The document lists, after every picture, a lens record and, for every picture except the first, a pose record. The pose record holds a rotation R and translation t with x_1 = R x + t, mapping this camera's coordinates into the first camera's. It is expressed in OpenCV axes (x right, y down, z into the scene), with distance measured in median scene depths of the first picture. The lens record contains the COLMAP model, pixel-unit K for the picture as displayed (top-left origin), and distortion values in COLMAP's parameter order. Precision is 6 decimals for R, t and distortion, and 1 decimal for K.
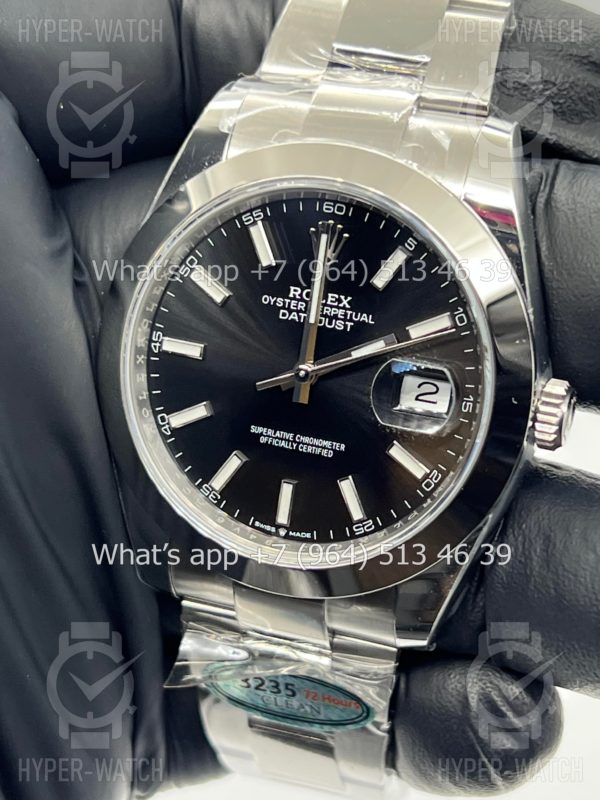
lens RADIAL K [[1872.7, 0, 303.4], [0, 1872.7, 403.9], [0, 0, 1]] dist [0.268011, 0.000000]
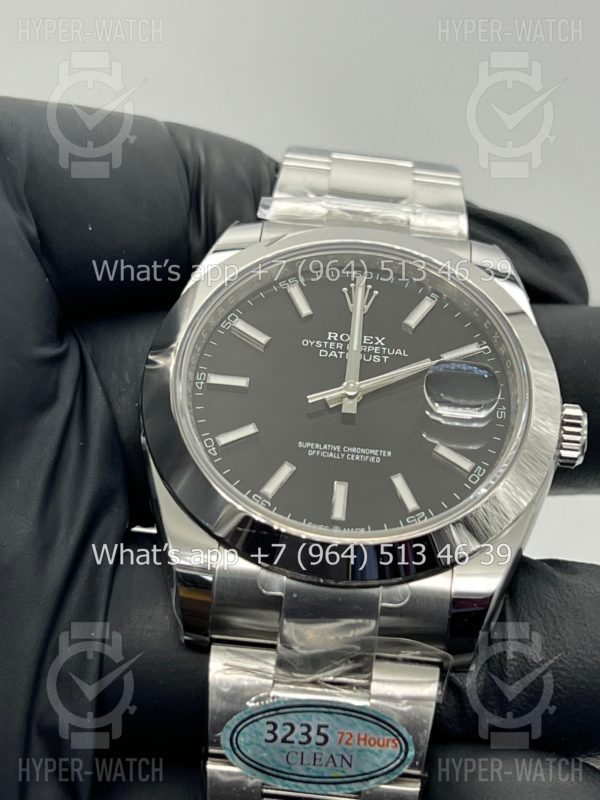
lens RADIAL K [[1872.7, 0, 300.0], [0, 1872.7, 399.0], [0, 0, 1]] dist [0.268011, 0.000000]
pose [[0.942587, 0.123493, 0.310290, -0.363594], [0.094428, 0.792651, -0.602319, 0.638943], [-0.320334, 0.597038, 0.735481, 0.207569]]
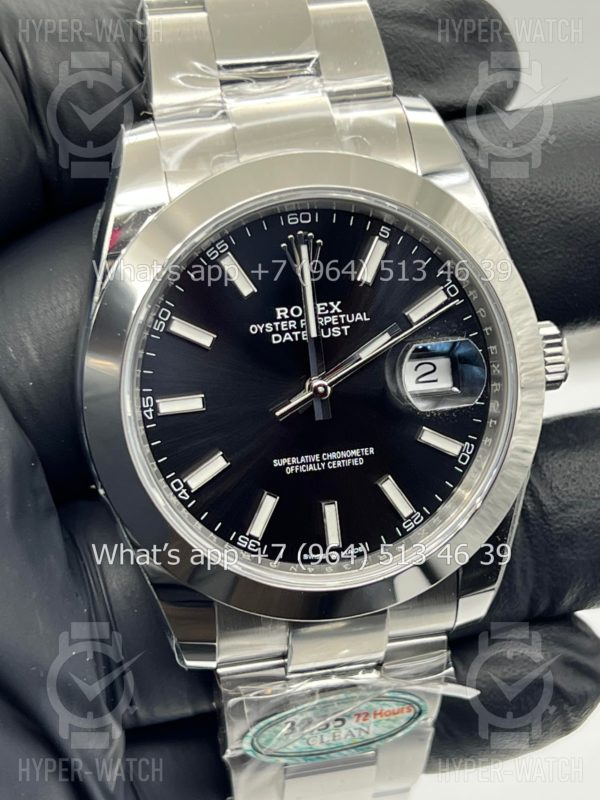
lens RADIAL K [[1872.7, 0, 297.4], [0, 1872.7, 402.5], [0, 0, 1]] dist [0.268011, 0.000000]
pose [[0.850251, -0.289387, 0.439691, -0.435162], [0.303795, 0.951936, 0.039062, -0.050839], [-0.429862, 0.100363, 0.897299, 0.133771]]
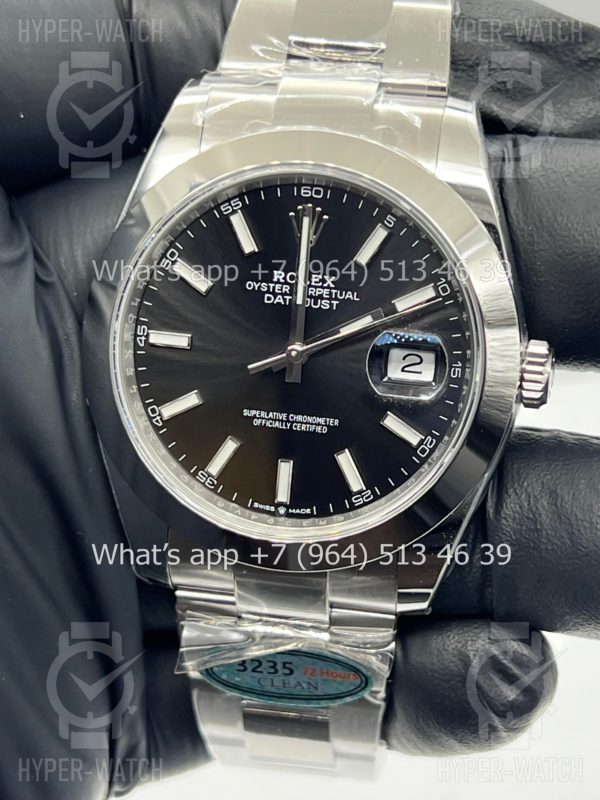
lens RADIAL K [[1872.7, 0, 297.9], [0, 1872.7, 397.1], [0, 0, 1]] dist [0.268011, 0.000000]
pose [[0.987904, -0.076819, 0.134698, -0.137827], [0.081355, 0.996278, -0.028494, 0.036917], [-0.132008, 0.039108, 0.990477, -0.020799]]
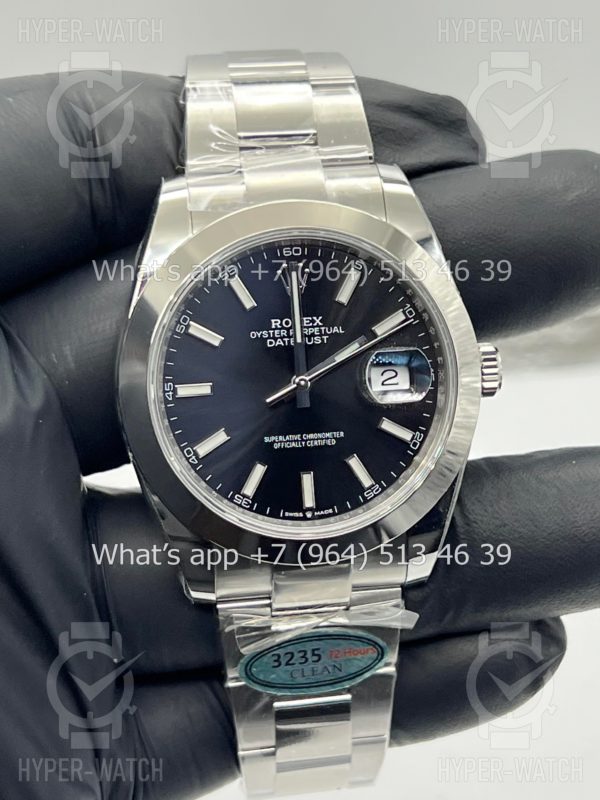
lens RADIAL K [[1872.7, 0, 316.2], [0, 1872.7, 393.4], [0, 0, 1]] dist [0.268011, 0.000000]
pose [[0.889931, -0.221986, 0.398429, -0.489362], [0.262232, 0.963772, -0.048754, 0.053571], [-0.373172, 0.147868, 0.915903, -0.151080]]
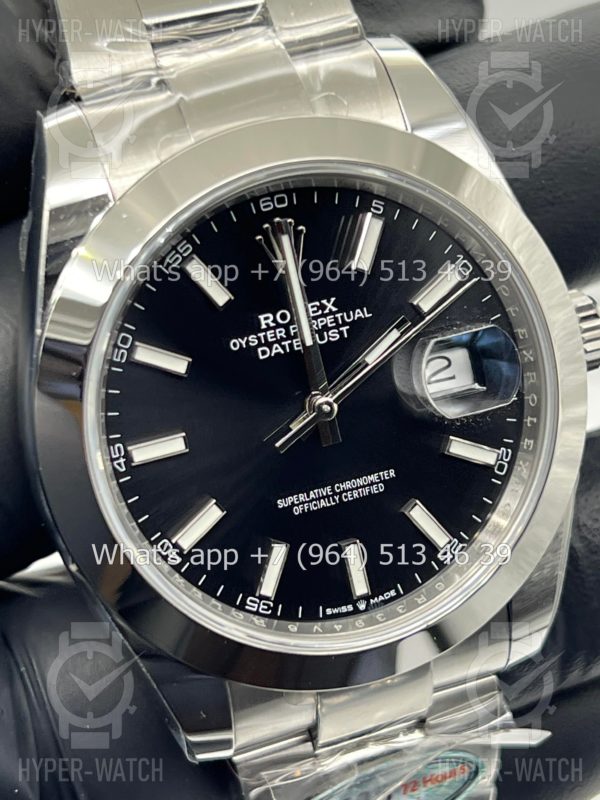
lens RADIAL K [[1872.7, 0, 294.1], [0, 1872.7, 406.9], [0, 0, 1]] dist [0.268011, 0.000000]
pose [[0.770698, -0.402930, 0.493632, -0.397867], [0.413296, 0.905728, 0.094037, -0.095804], [-0.484987, 0.131542, 0.864572, 0.318064]]
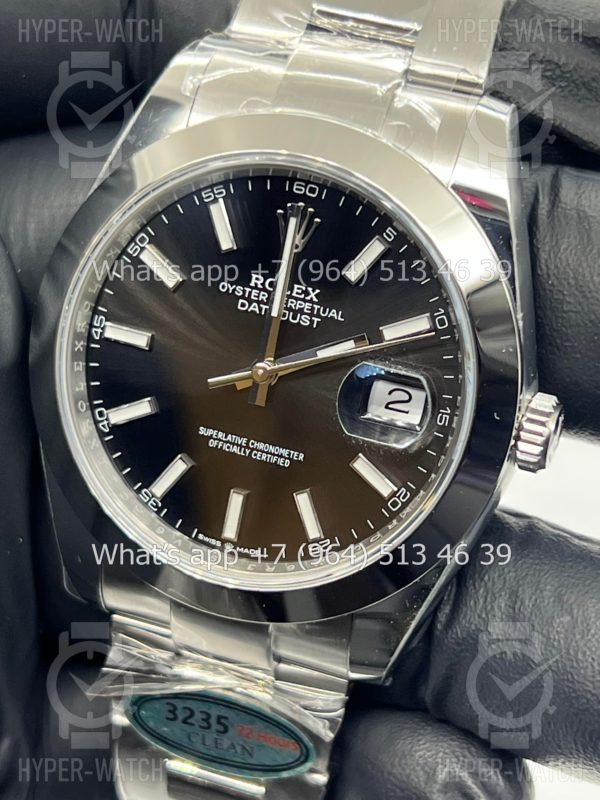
lens RADIAL K [[1872.7, 0, 307.7], [0, 1872.7, 399.7], [0, 0, 1]] dist [0.268011, 0.000000]
pose [[0.998024, 0.051549, 0.035934, -0.009487], [-0.051984, 0.998584, 0.011284, -0.014302], [-0.035301, -0.013130, 0.999290, 0.106152]]
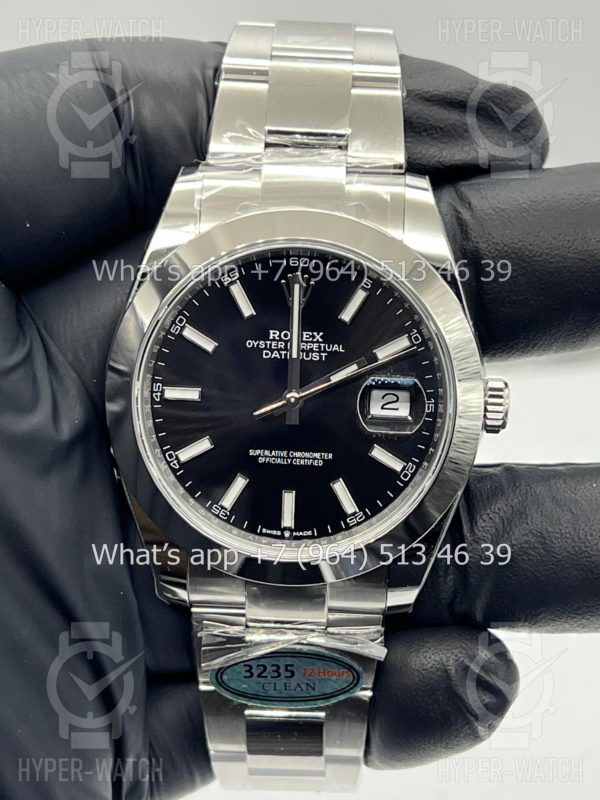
lens RADIAL K [[1872.7, 0, 304.0], [0, 1872.7, 394.1], [0, 0, 1]] dist [0.268011, 0.000000]
pose [[0.958802, -0.139374, 0.247533, -0.289203], [0.143982, 0.989580, -0.000519, -0.018294], [-0.244882, 0.036138, 0.968879, -0.171086]]
